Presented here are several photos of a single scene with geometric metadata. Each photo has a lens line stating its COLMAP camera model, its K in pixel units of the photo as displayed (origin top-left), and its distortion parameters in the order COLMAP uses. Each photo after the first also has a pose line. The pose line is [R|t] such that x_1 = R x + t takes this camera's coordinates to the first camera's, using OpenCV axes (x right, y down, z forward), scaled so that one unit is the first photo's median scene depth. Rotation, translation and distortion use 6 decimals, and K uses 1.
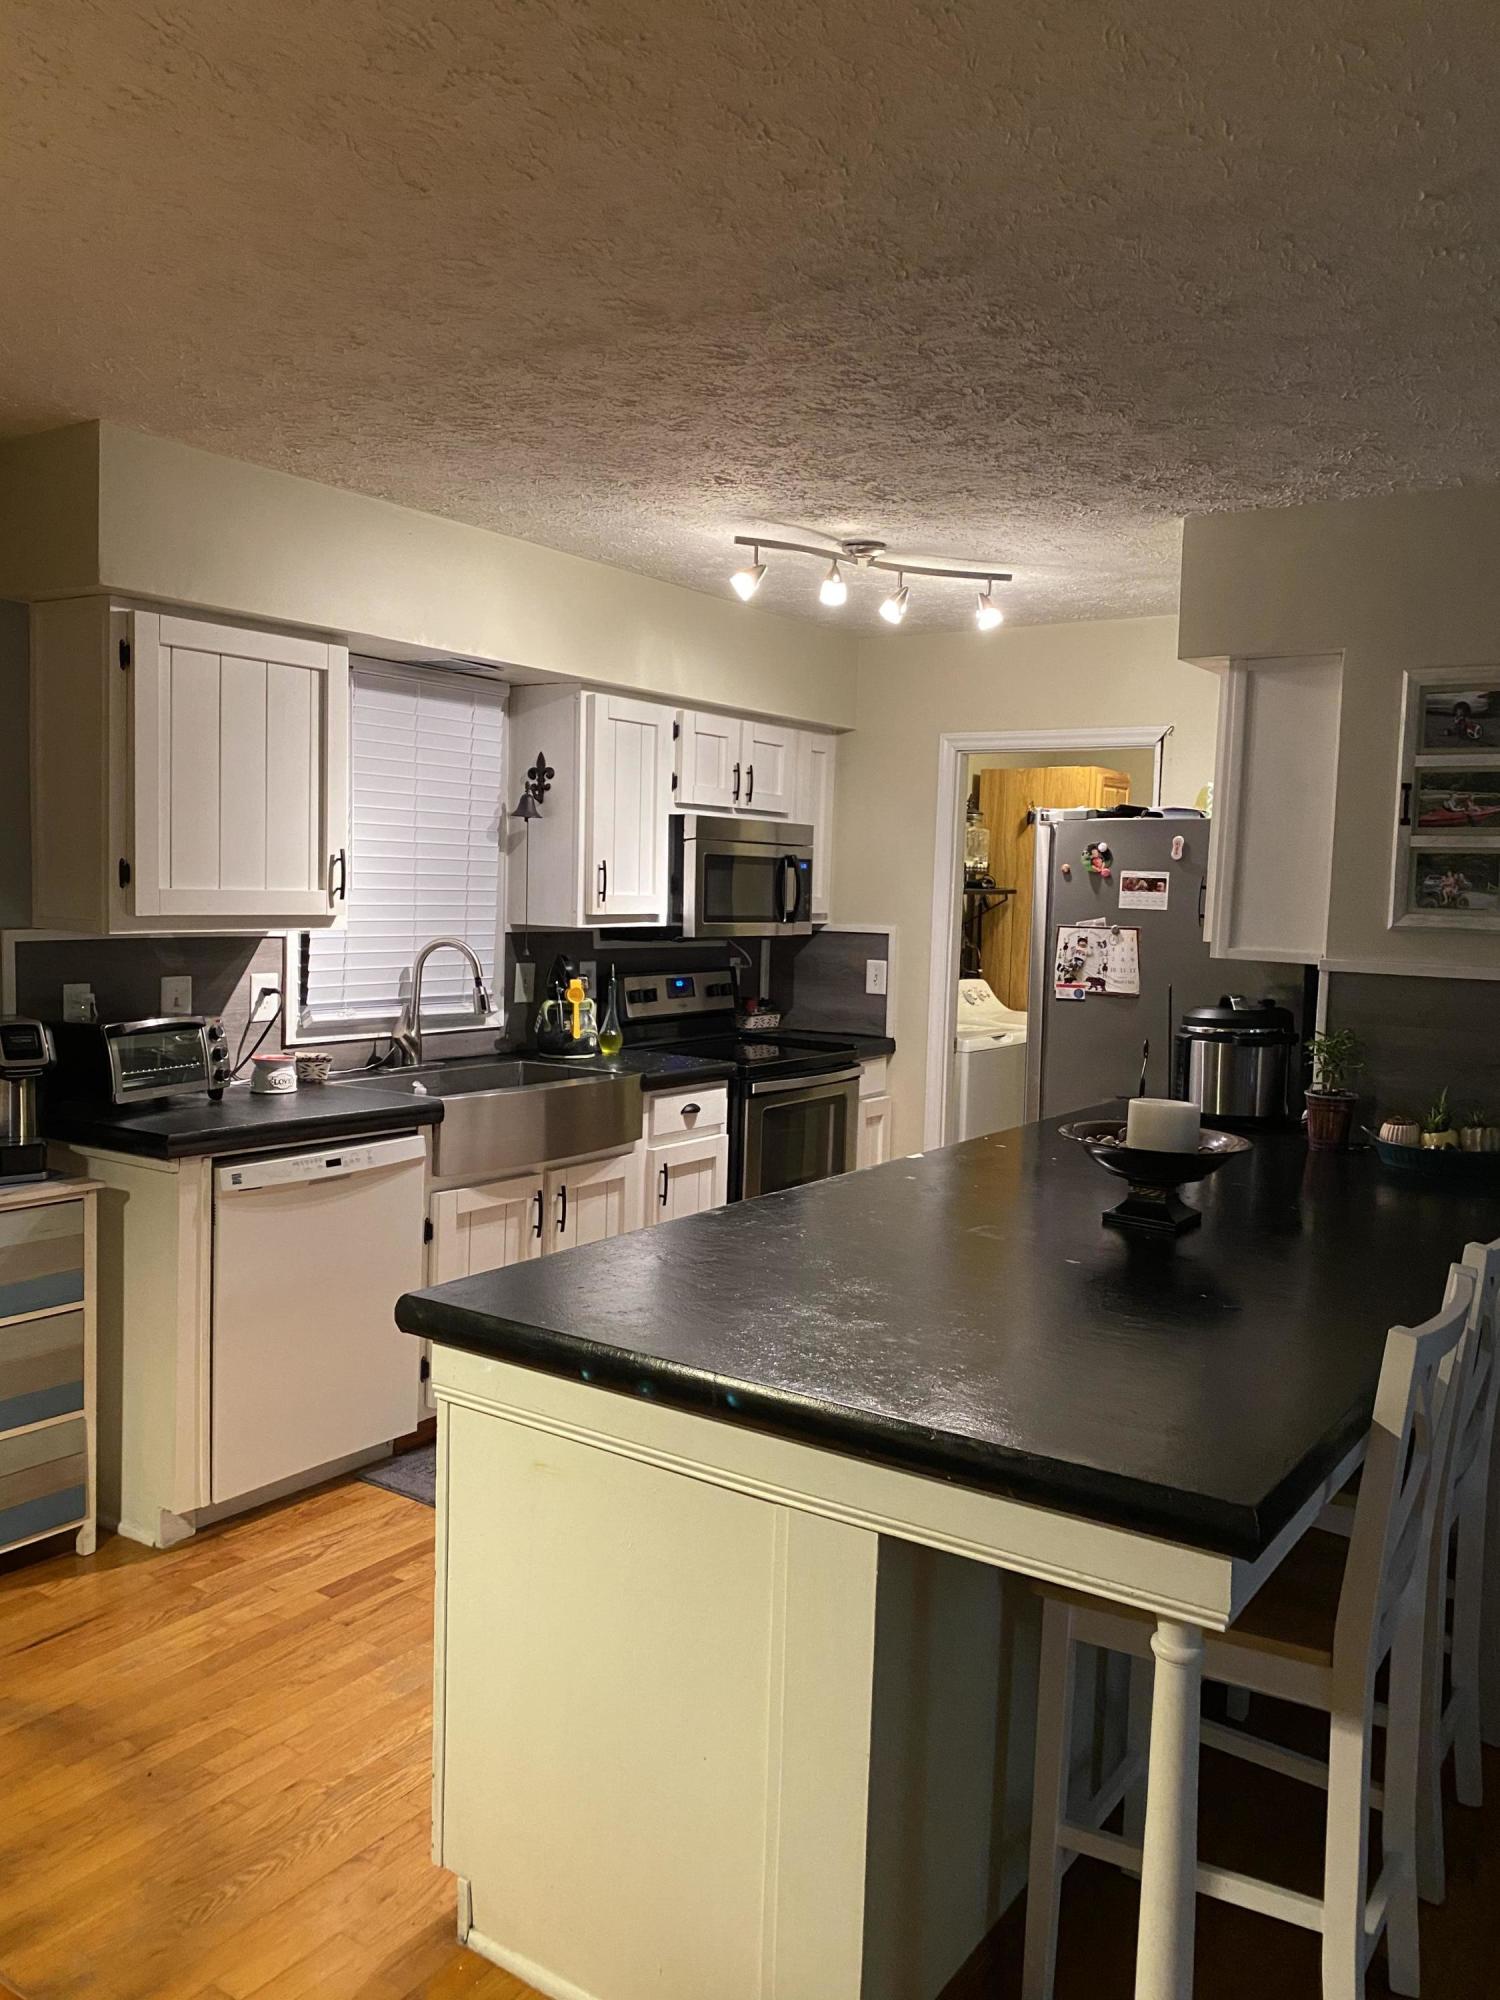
lens RADIAL K [[1522.5, 0, 767.9], [0, 1522.5, 1006.2], [0, 0, 1]] dist [0.040307, -0.056520]
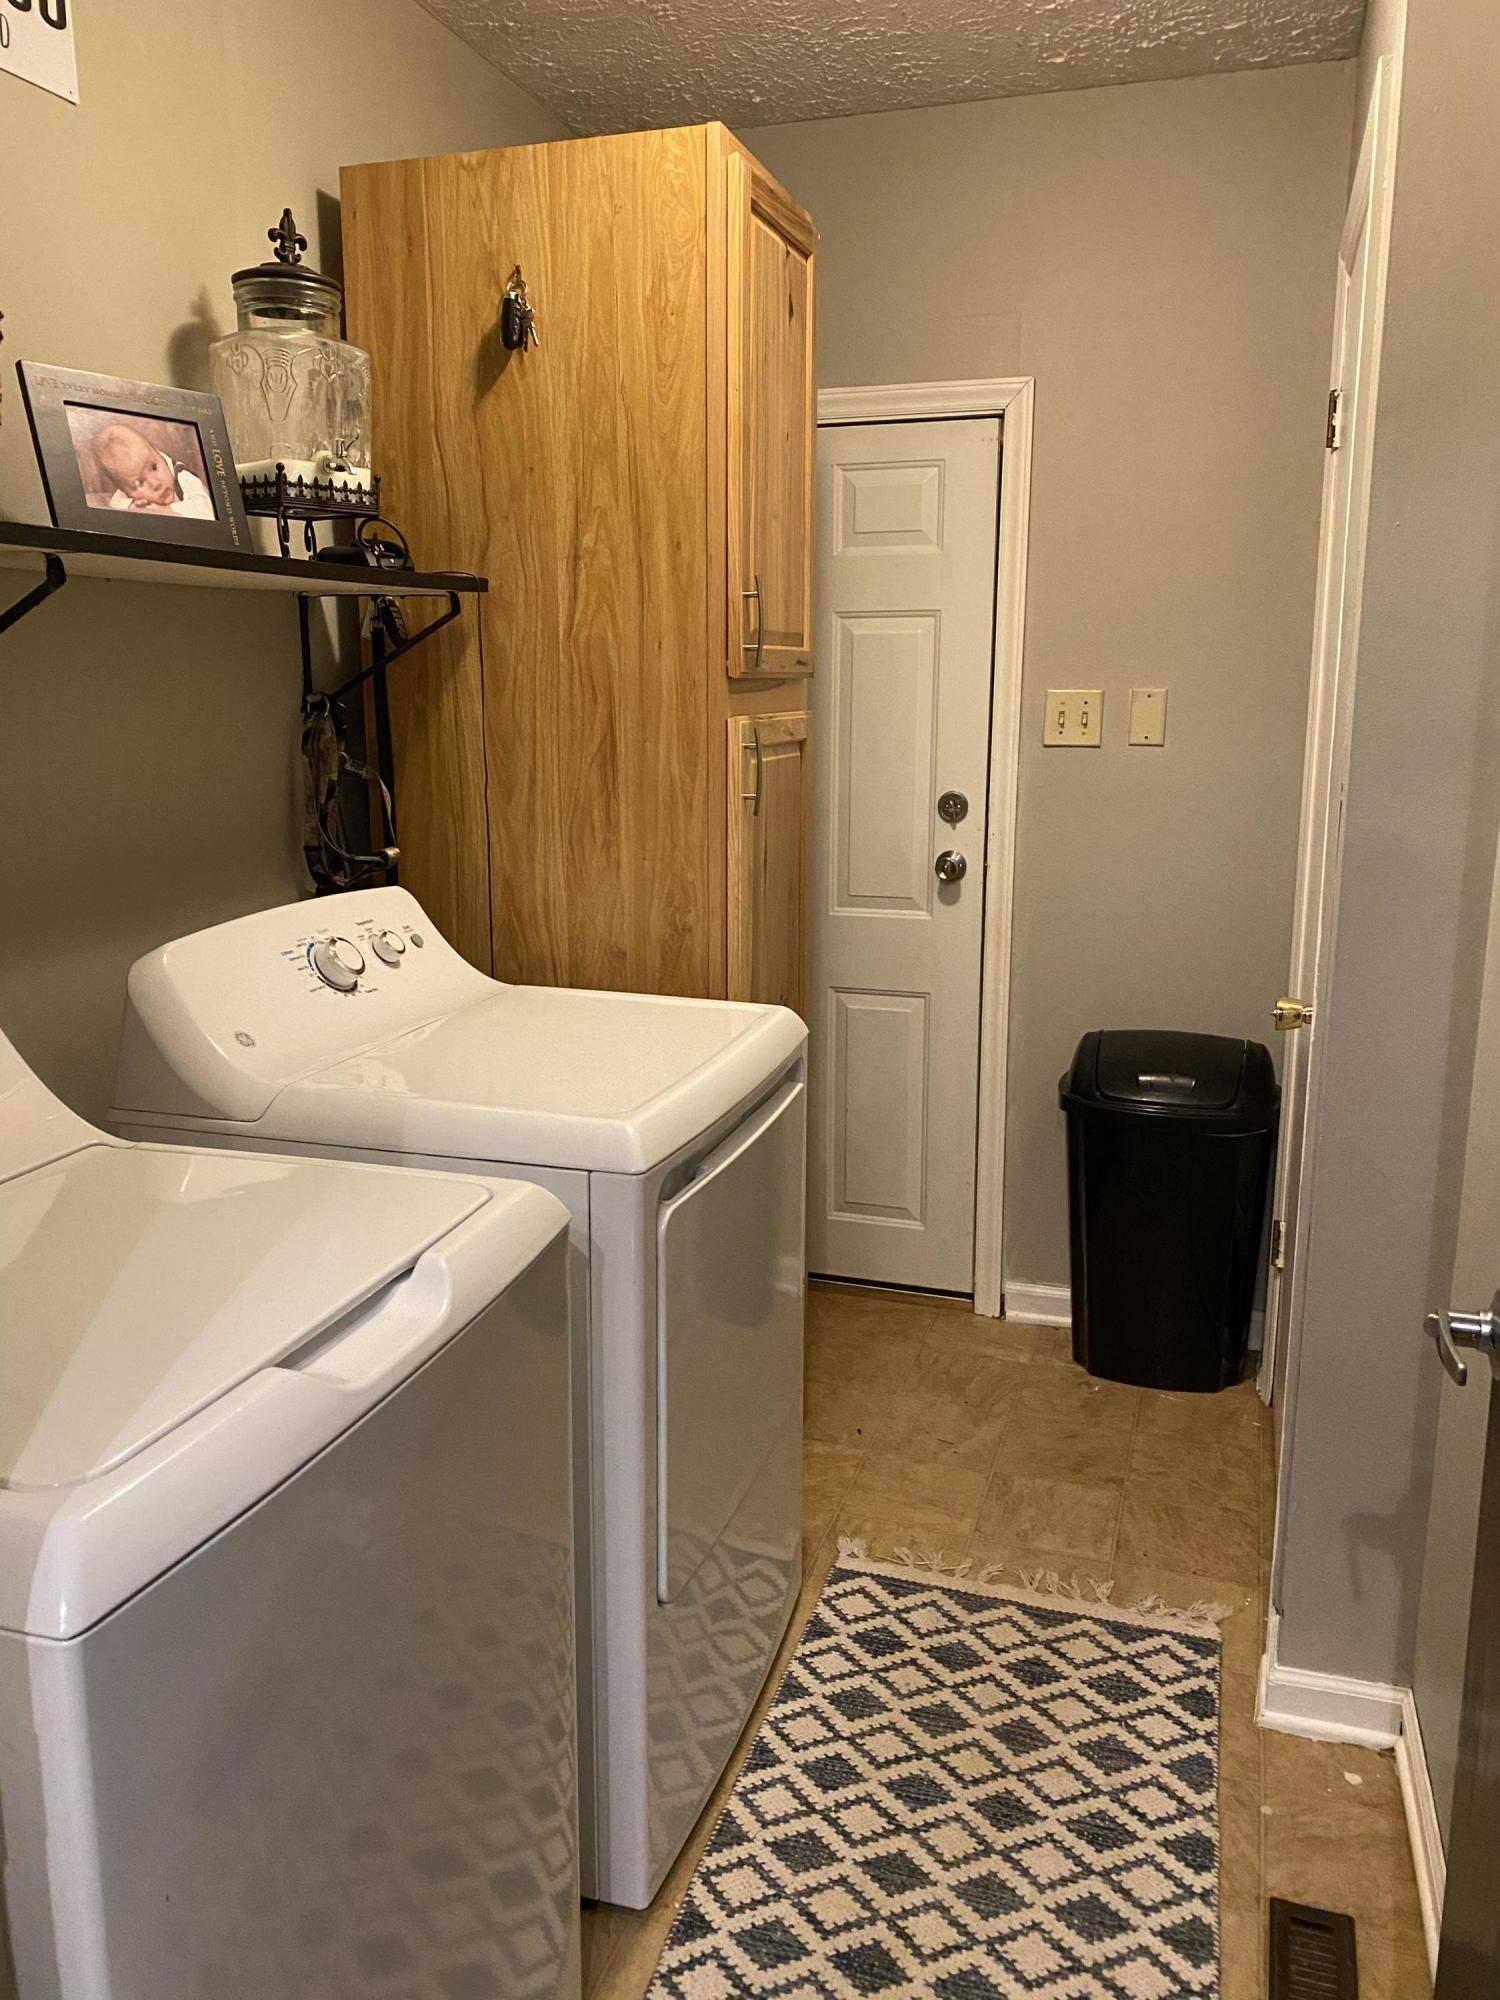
lens RADIAL K [[1522.5, 0, 749.2], [0, 1522.5, 1004.3], [0, 0, 1]] dist [0.040307, -0.056520]
pose [[0.958590, -0.094996, 0.268478, 0.127812], [0.057756, 0.987983, 0.143364, -0.034557], [-0.278871, -0.121922, 0.952558, 0.712912]]
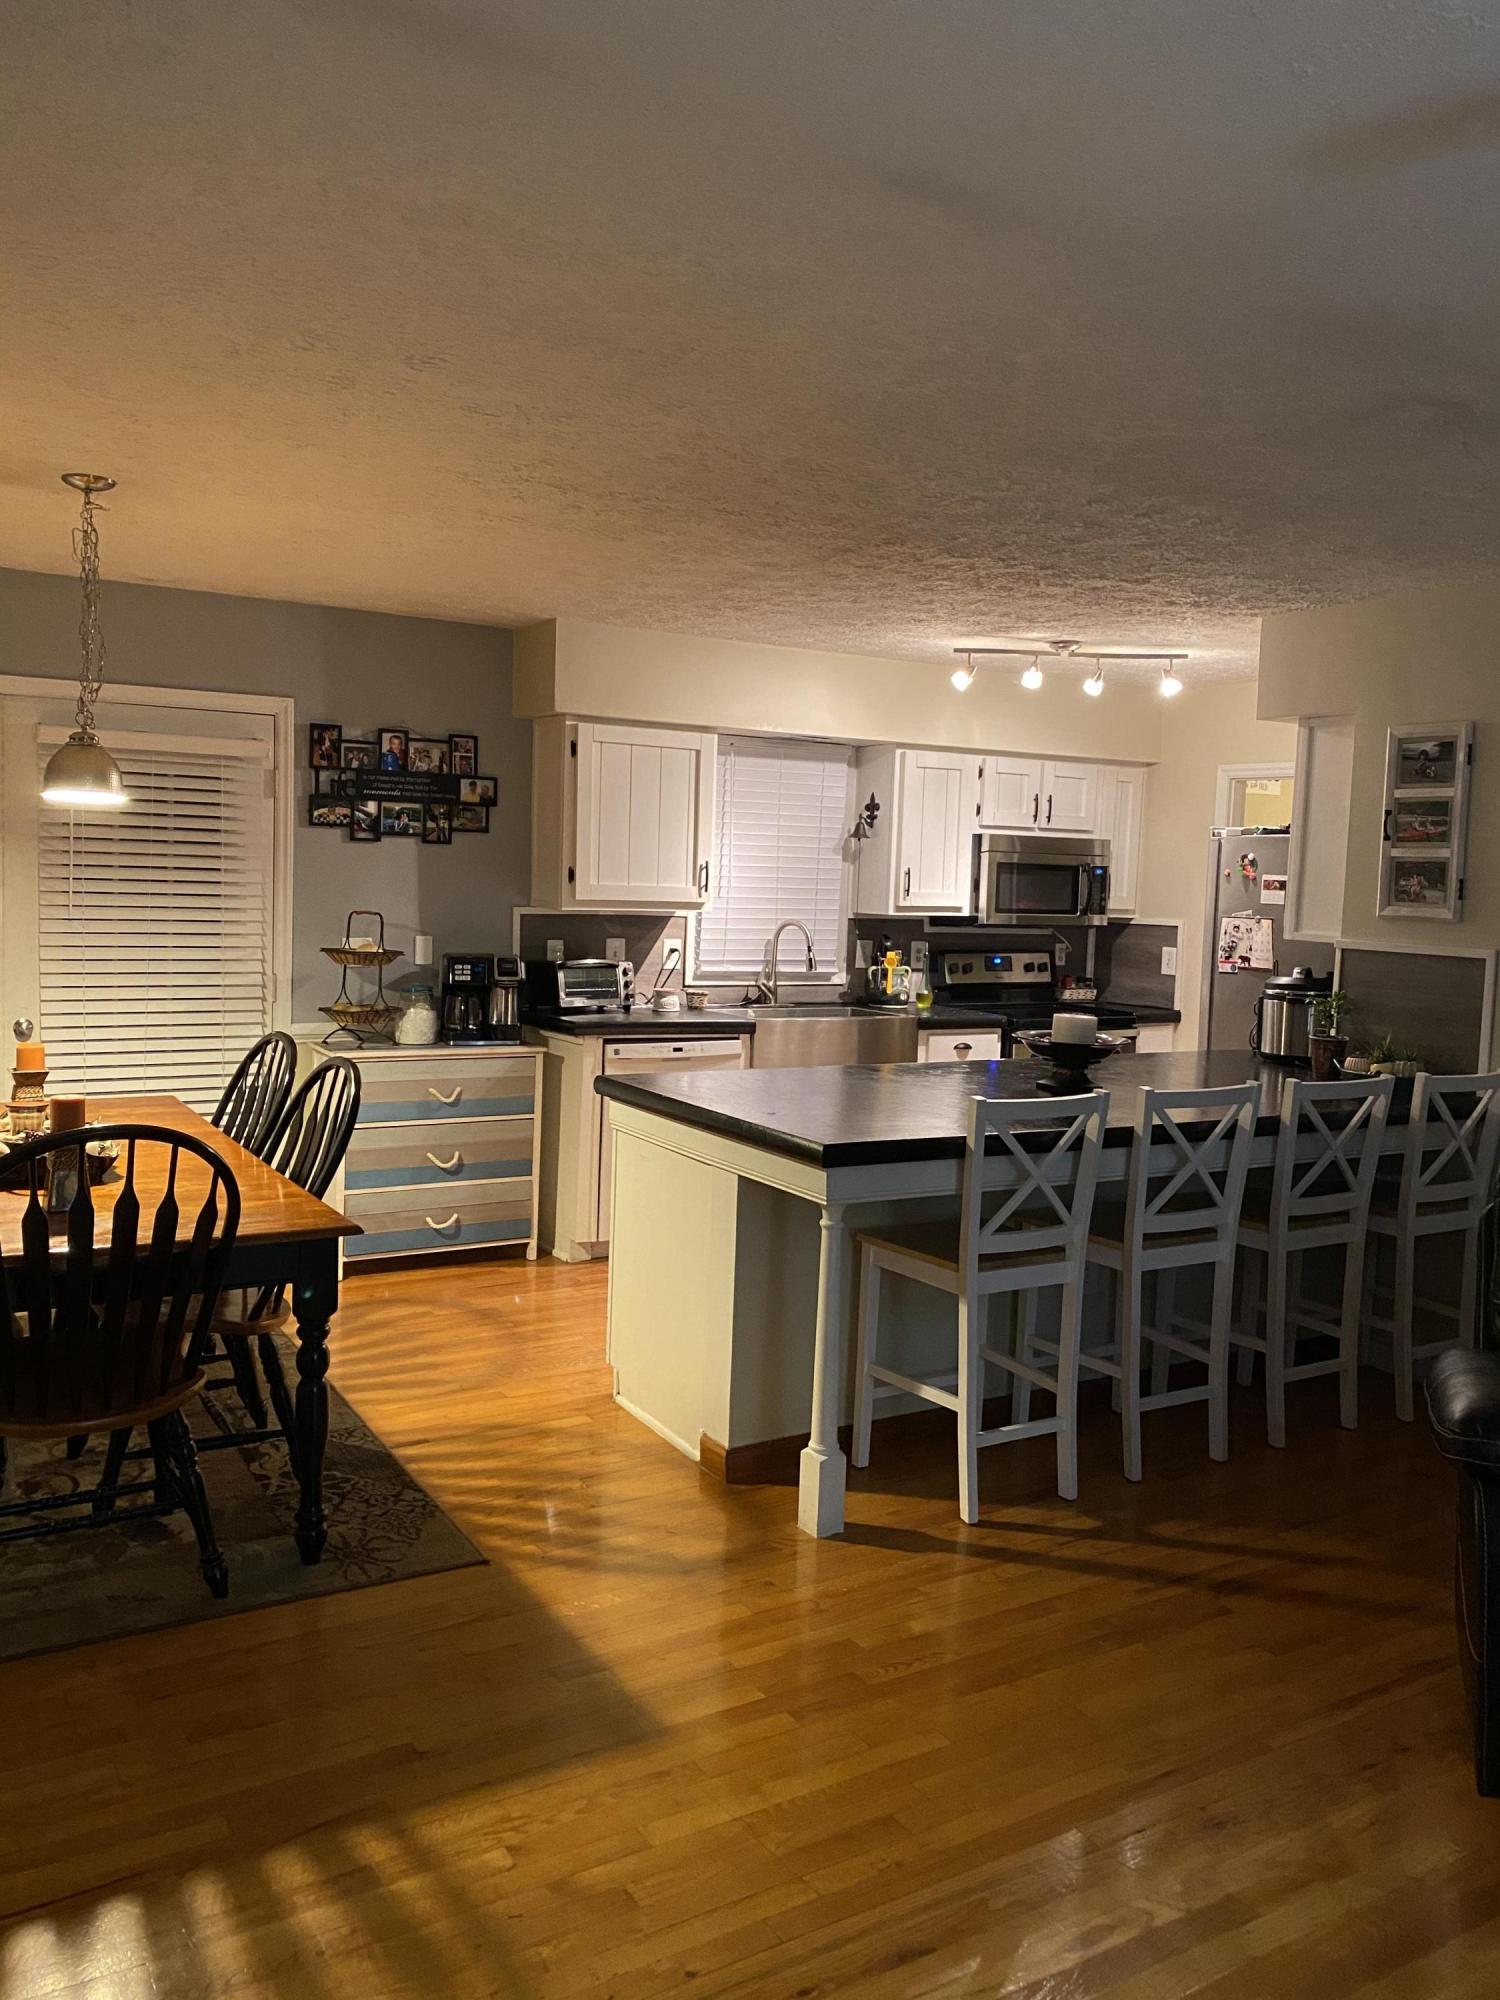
lens RADIAL K [[1522.5, 0, 741.7], [0, 1522.5, 996.2], [0, 0, 1]] dist [0.040307, -0.056520]
pose [[0.905190, 0.035429, -0.423527, 0.389913], [-0.040930, 0.999154, -0.003897, 0.039321], [0.423031, 0.020863, 0.905875, -0.380565]]
